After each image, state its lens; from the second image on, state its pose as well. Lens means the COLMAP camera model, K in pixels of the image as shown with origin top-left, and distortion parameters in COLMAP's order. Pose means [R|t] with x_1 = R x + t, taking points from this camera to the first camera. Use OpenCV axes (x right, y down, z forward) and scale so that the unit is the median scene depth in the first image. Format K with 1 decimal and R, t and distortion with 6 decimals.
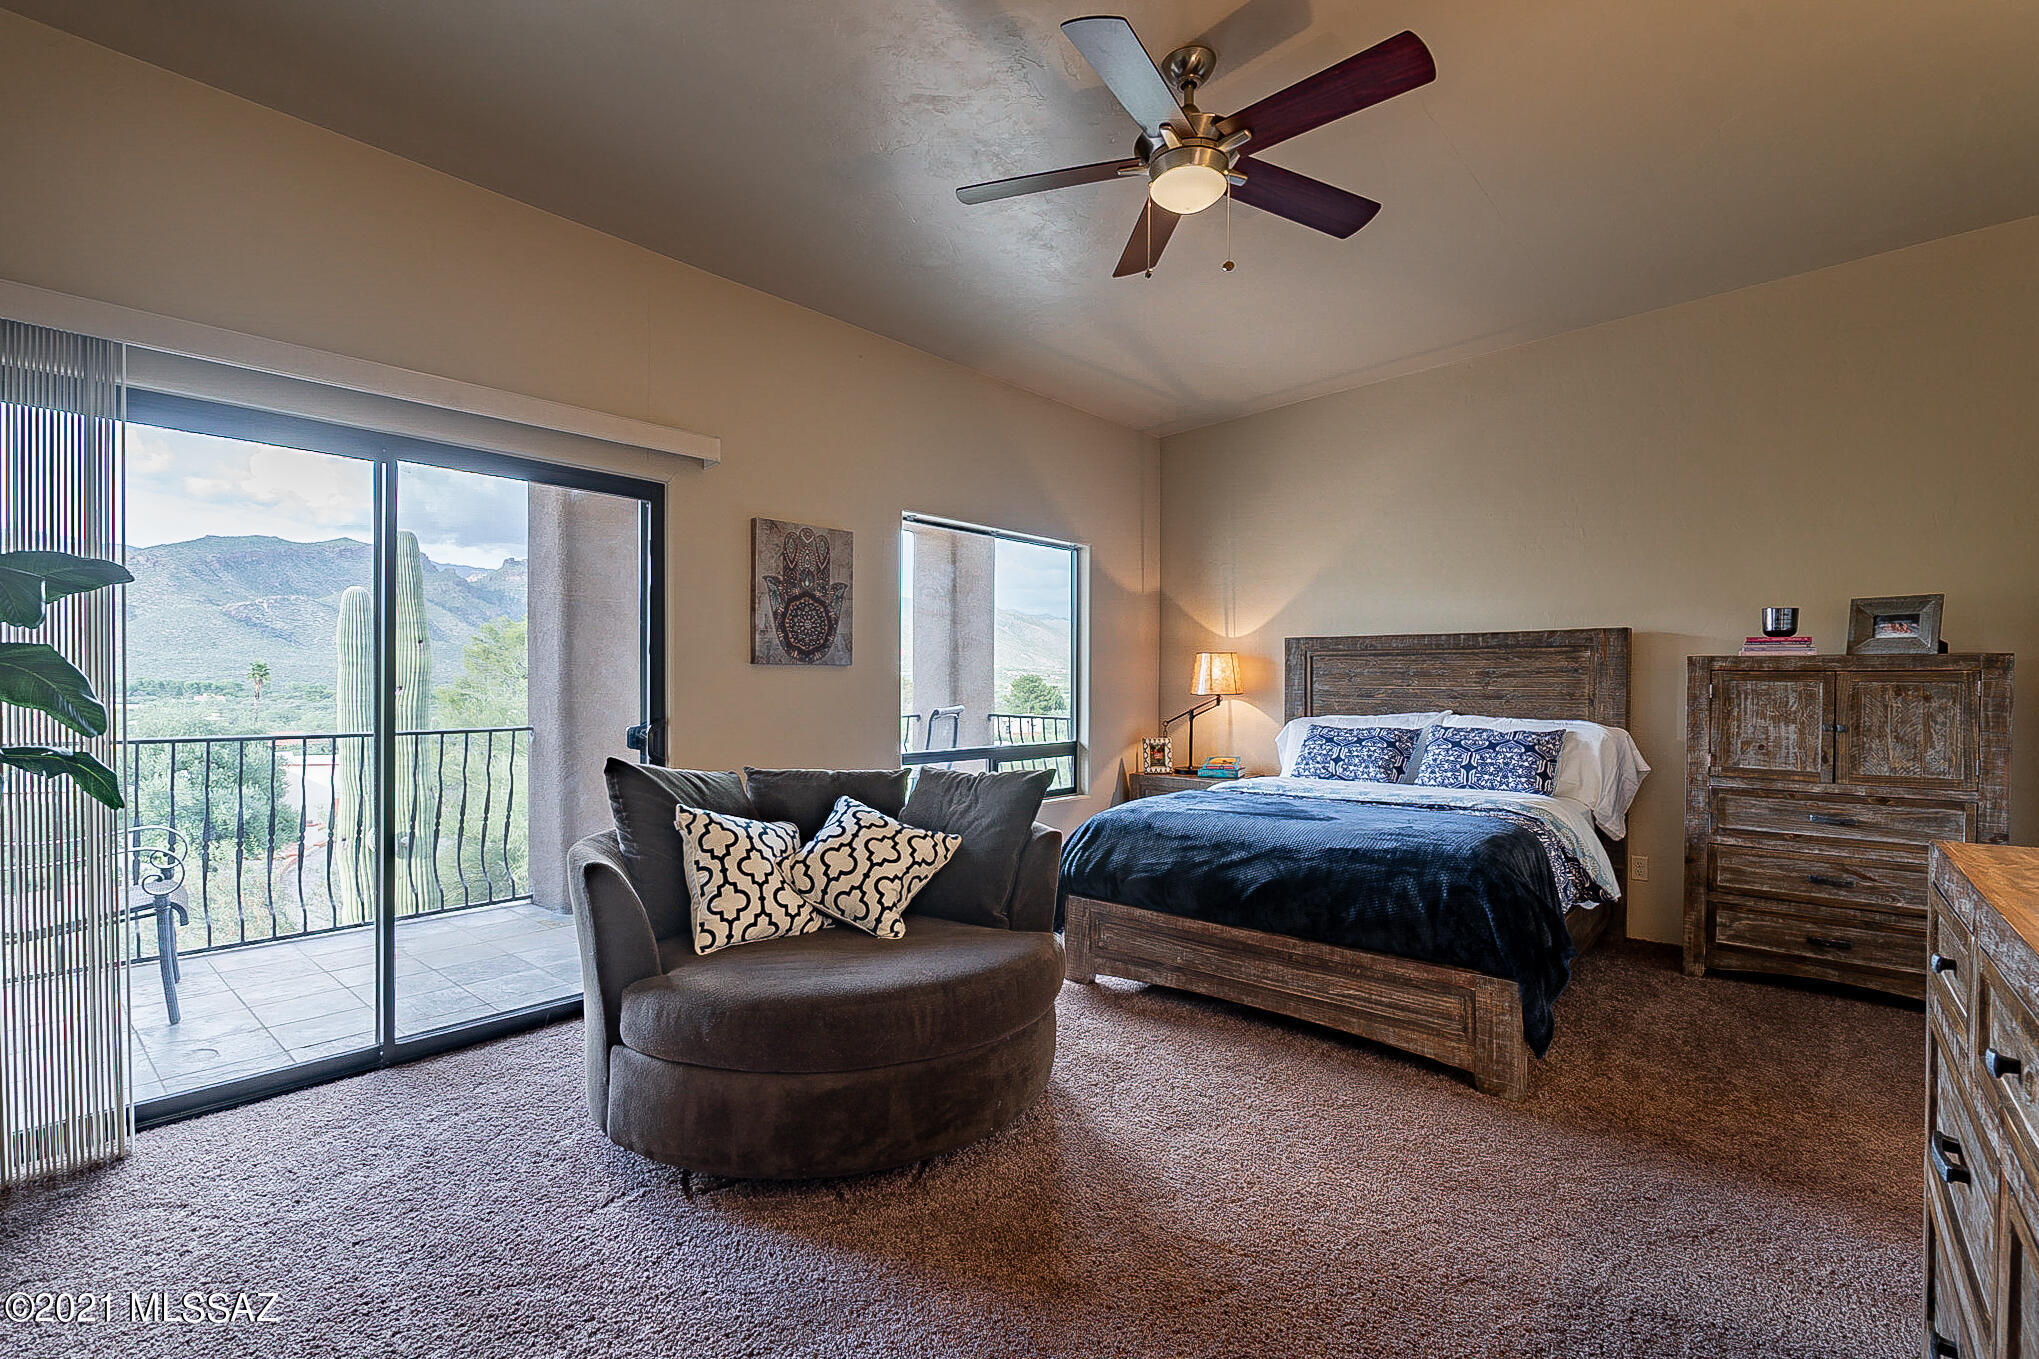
lens RADIAL K [[916.7, 0, 1018.0], [0, 916.7, 693.5], [0, 0, 1]] dist [0.000088, 0.000049]
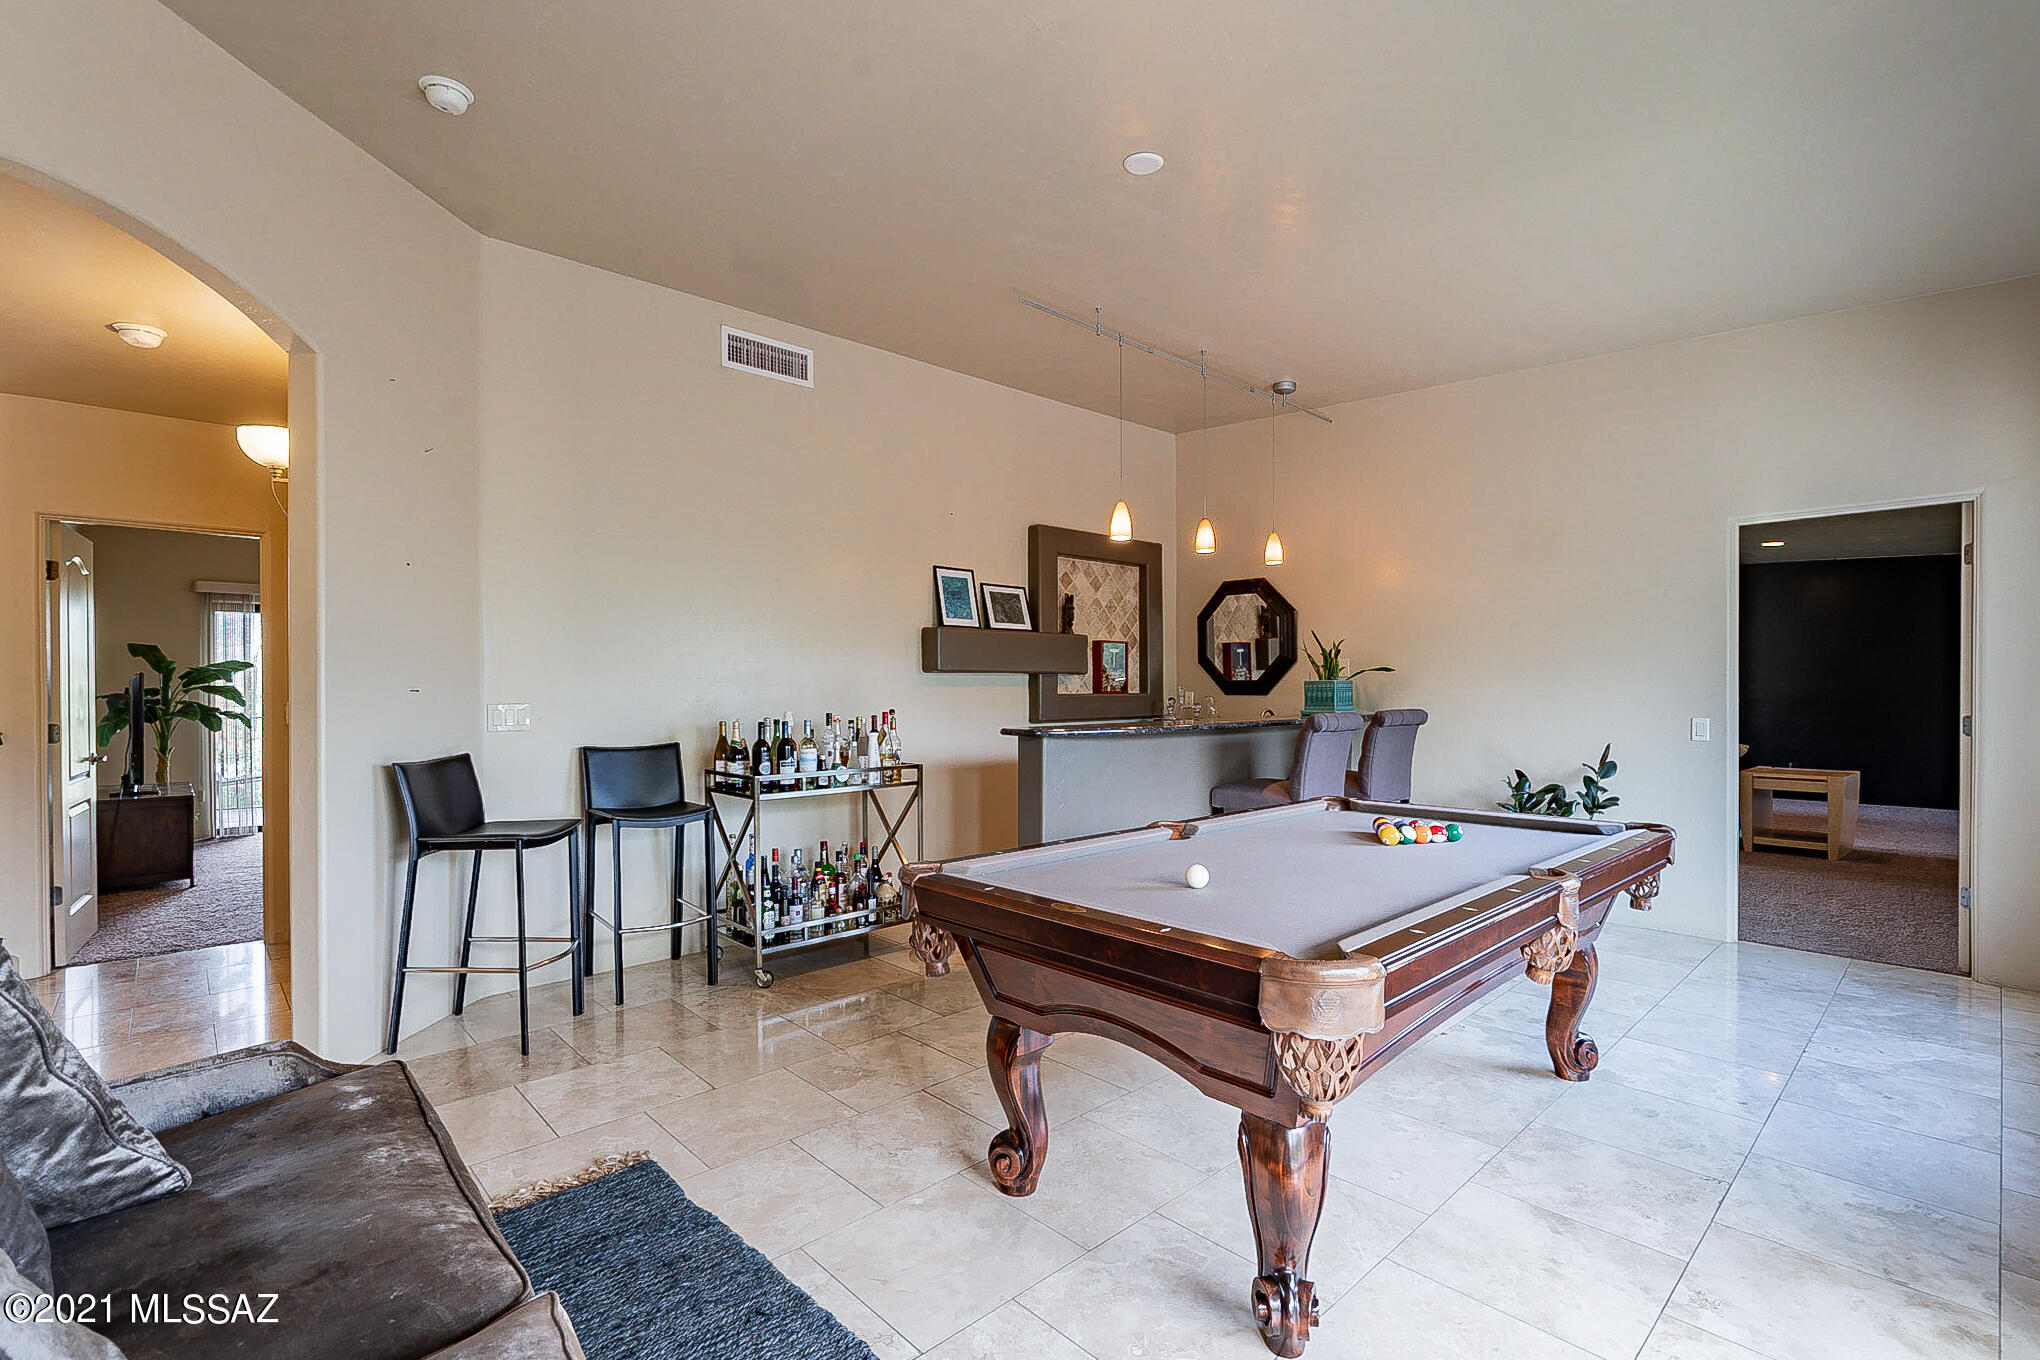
lens RADIAL K [[917.2, 0, 1018.5], [0, 917.2, 694.0], [0, 0, 1]] dist [0.000088, 0.000049]
pose [[0.995103, -0.005634, -0.098684, 2.527595], [0.005068, 0.999969, -0.005982, 0.025354], [0.098714, 0.005453, 0.995101, -2.438771]]
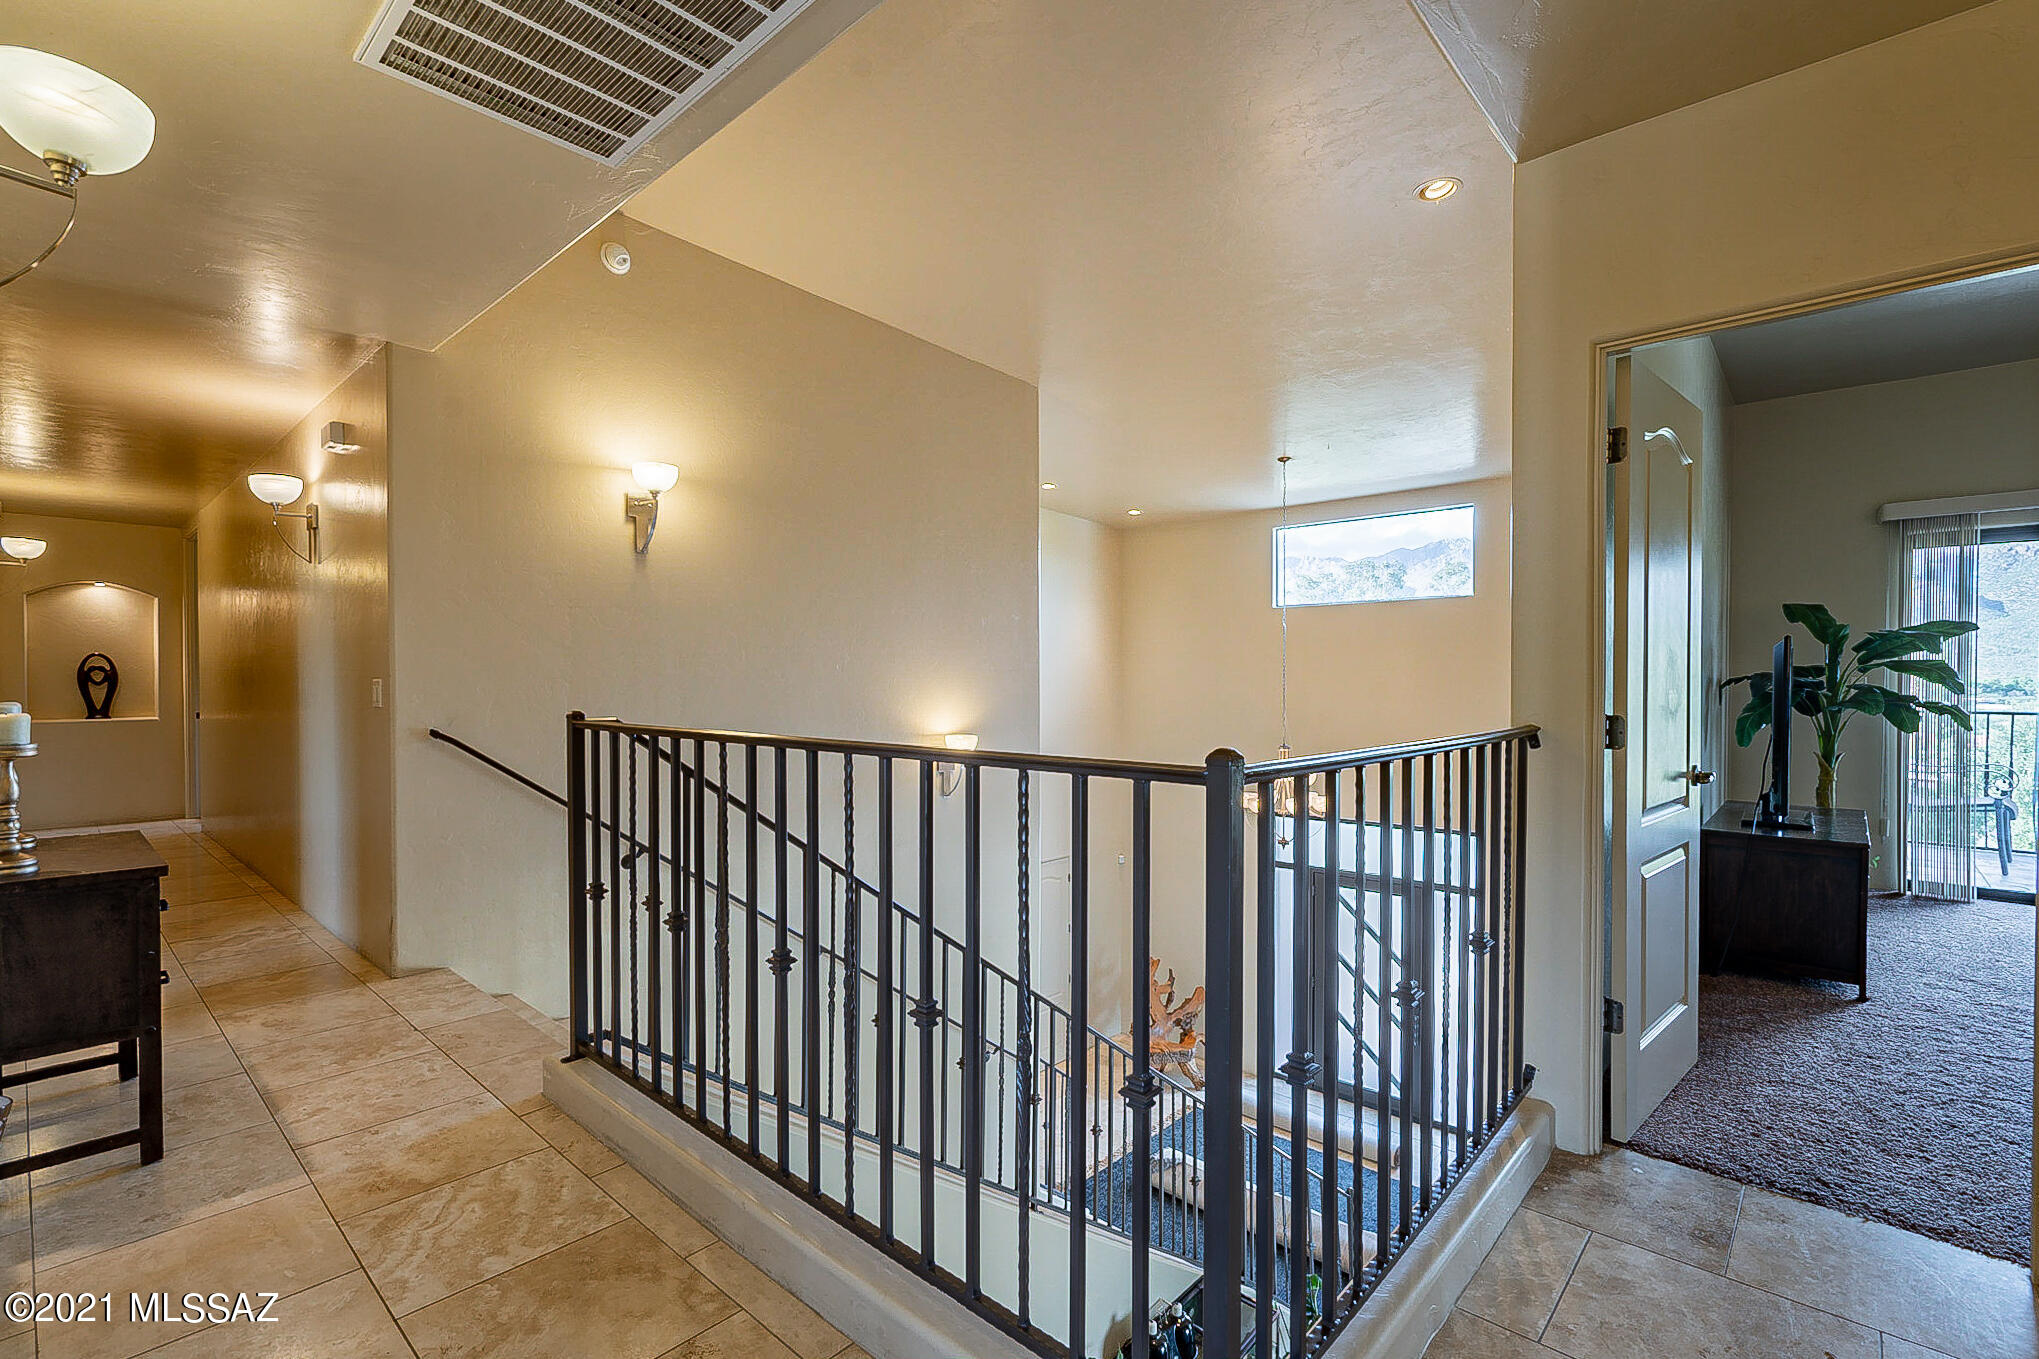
lens RADIAL K [[916.7, 0, 1018.0], [0, 916.7, 693.5], [0, 0, 1]] dist [0.000088, 0.000049]
pose [[-0.016614, 0.010820, -0.999803, 1.343676], [-0.011128, 0.999878, 0.011006, 0.036126], [0.999800, 0.011309, -0.016491, -1.338619]]
